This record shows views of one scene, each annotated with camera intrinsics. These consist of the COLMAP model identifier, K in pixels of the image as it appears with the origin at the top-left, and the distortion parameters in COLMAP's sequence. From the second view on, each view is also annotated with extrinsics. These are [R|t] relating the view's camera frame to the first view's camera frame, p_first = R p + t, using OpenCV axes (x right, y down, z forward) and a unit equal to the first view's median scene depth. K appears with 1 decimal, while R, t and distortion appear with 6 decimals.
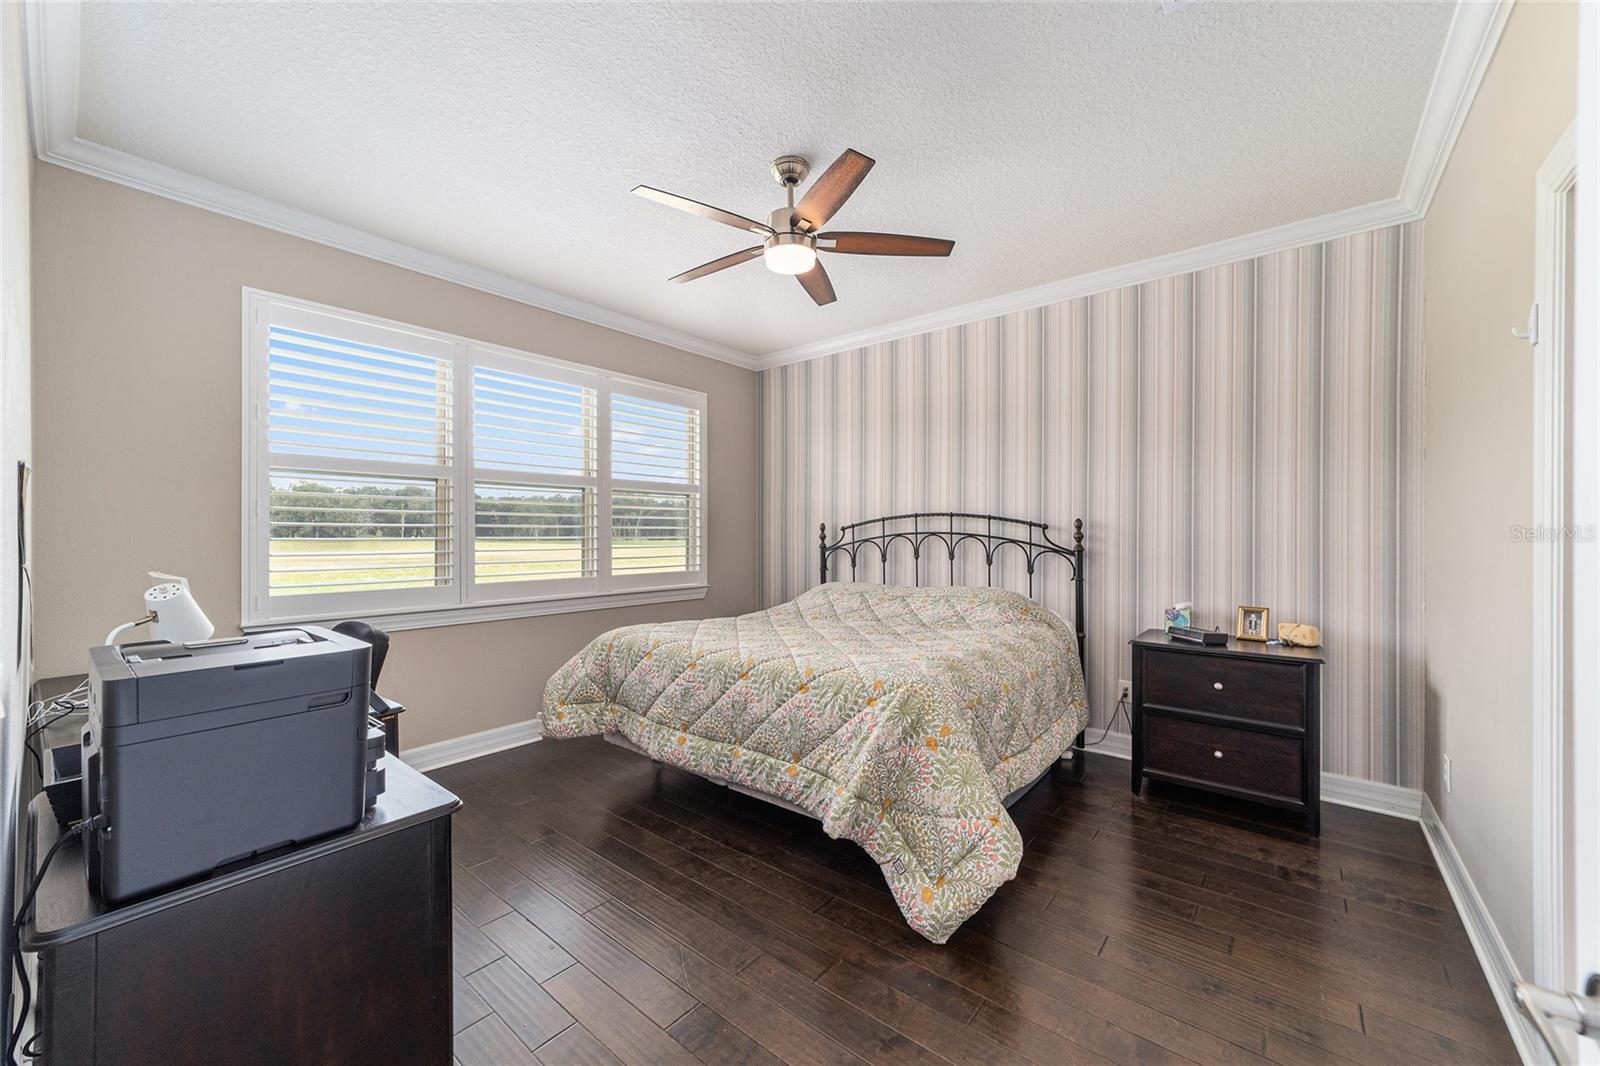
lens RADIAL K [[617.3, 0, 791.7], [0, 617.3, 533.6], [0, 0, 1]] dist [-0.013781, 0.007595]
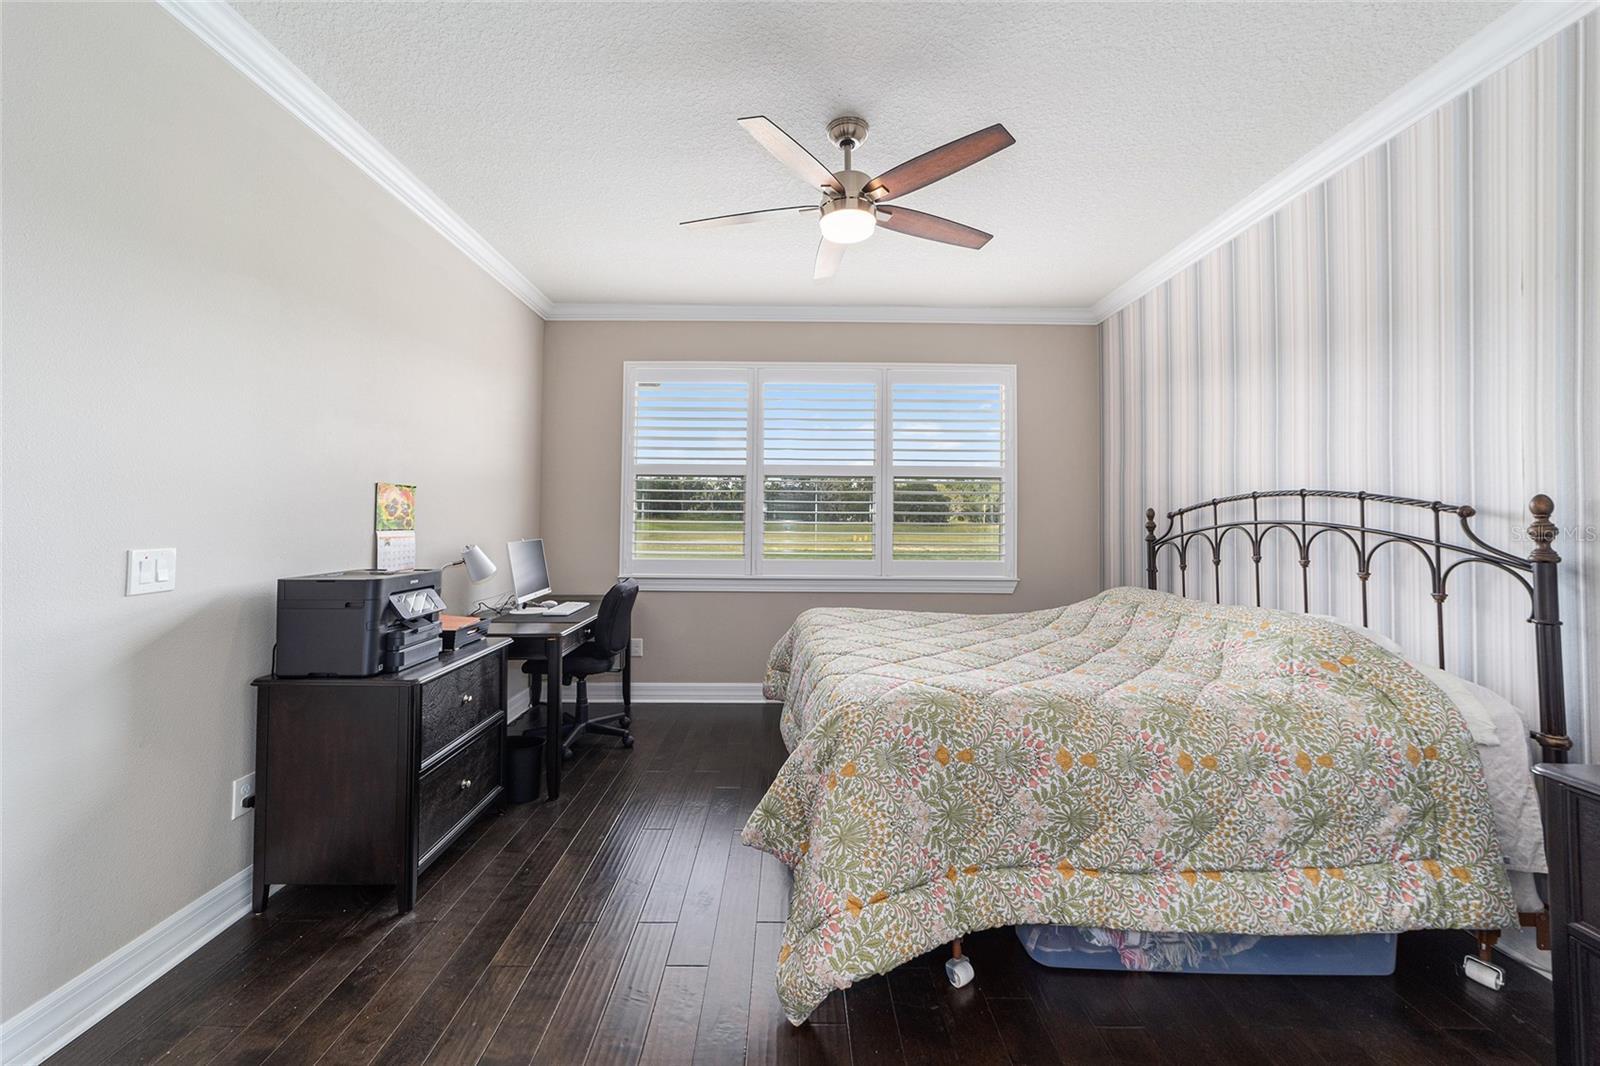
lens RADIAL K [[617.3, 0, 788.9], [0, 617.3, 506.4], [0, 0, 1]] dist [-0.013781, 0.007595]
pose [[0.640240, -0.010513, -0.768103, 0.430796], [-0.007686, 0.999769, -0.020090, -0.000774], [0.768136, 0.018766, 0.640011, 0.227352]]
